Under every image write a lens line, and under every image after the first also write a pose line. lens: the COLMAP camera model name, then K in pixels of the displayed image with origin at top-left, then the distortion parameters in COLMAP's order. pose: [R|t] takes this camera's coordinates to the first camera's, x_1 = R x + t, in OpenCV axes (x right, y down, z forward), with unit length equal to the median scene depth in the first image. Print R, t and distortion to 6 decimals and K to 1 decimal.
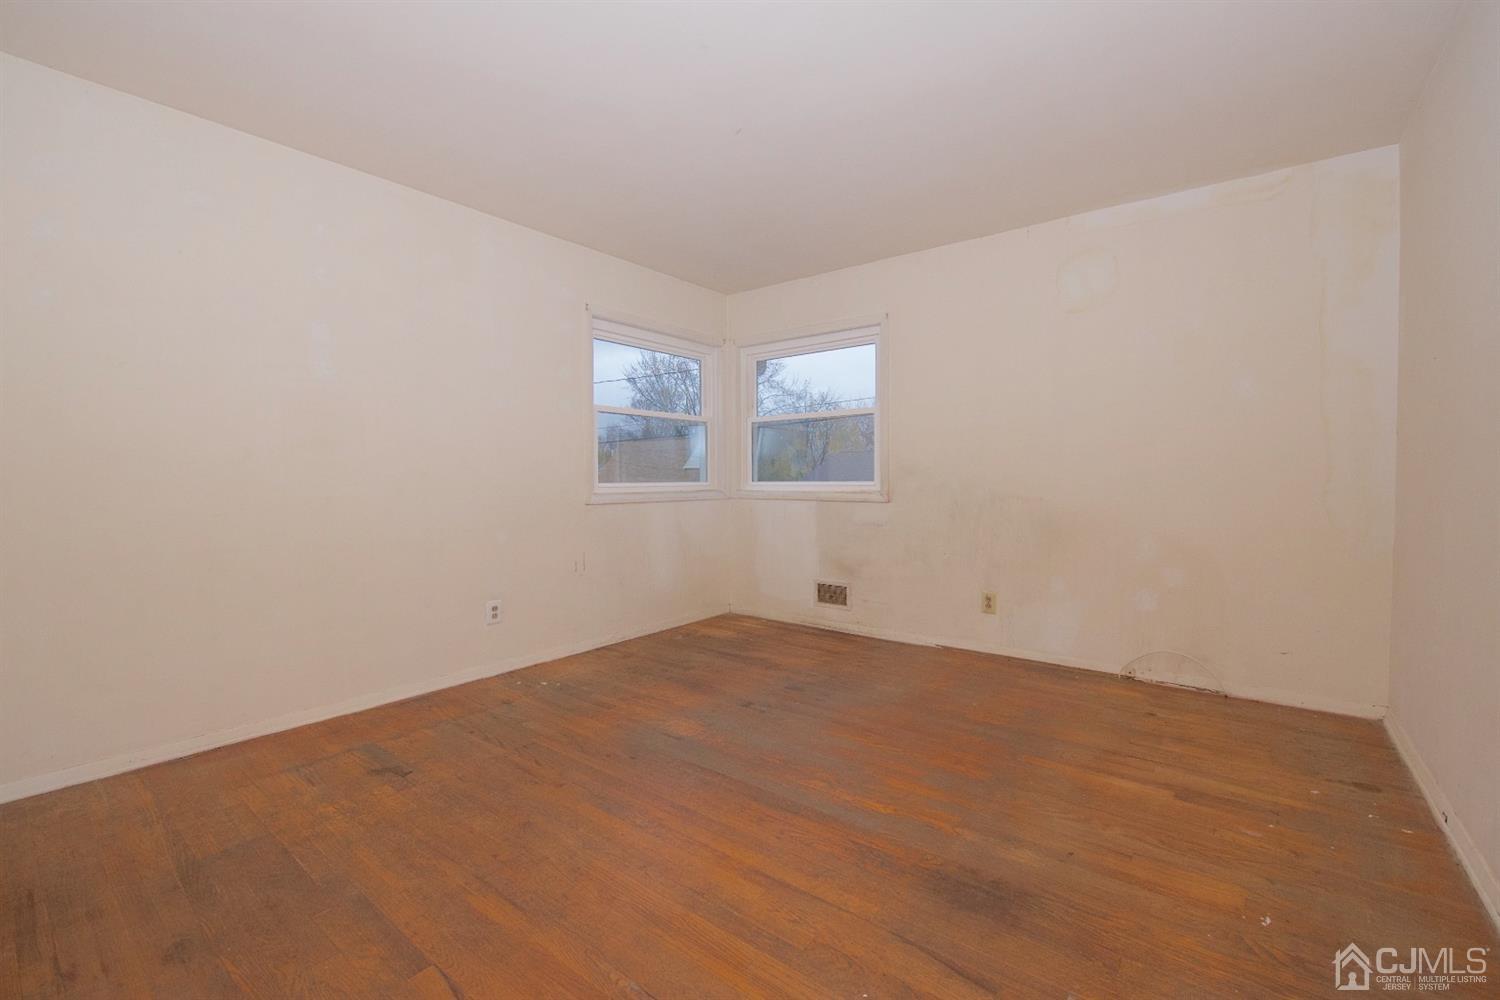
lens RADIAL K [[629.1, 0, 749.4], [0, 629.1, 501.5], [0, 0, 1]] dist [-0.013571, -0.000403]
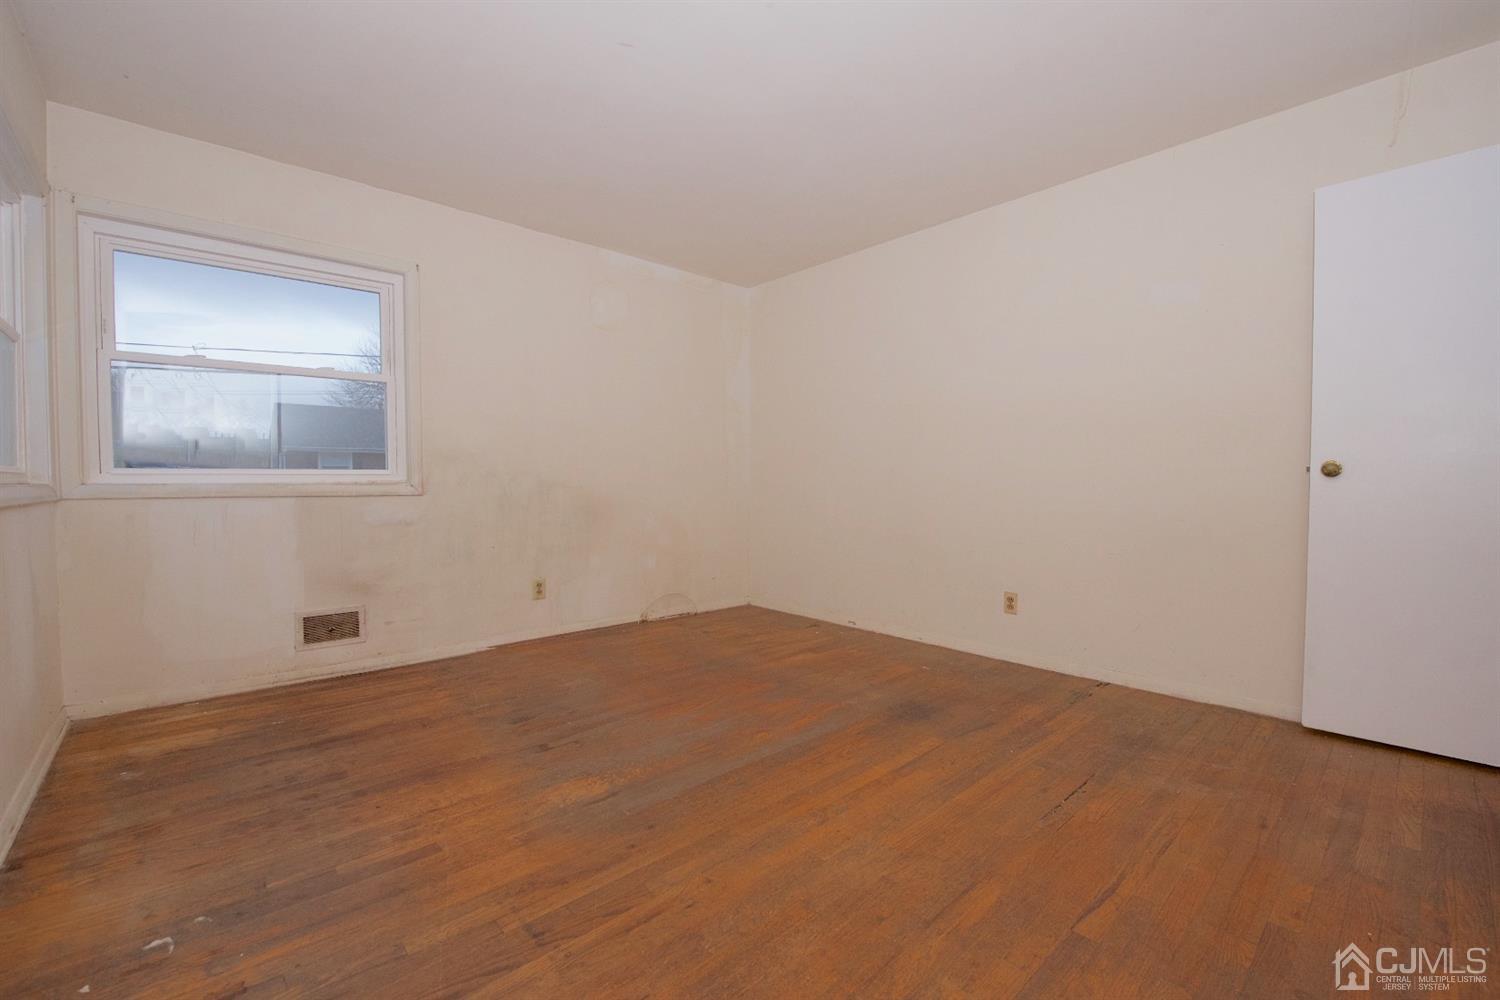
lens RADIAL K [[629.1, 0, 749.4], [0, 629.1, 501.5], [0, 0, 1]] dist [-0.013571, -0.000403]
pose [[0.173505, -0.028717, 0.984414, -0.582184], [0.038216, 0.999018, 0.022407, 0.008884], [-0.984091, 0.033732, 0.174432, 0.491595]]
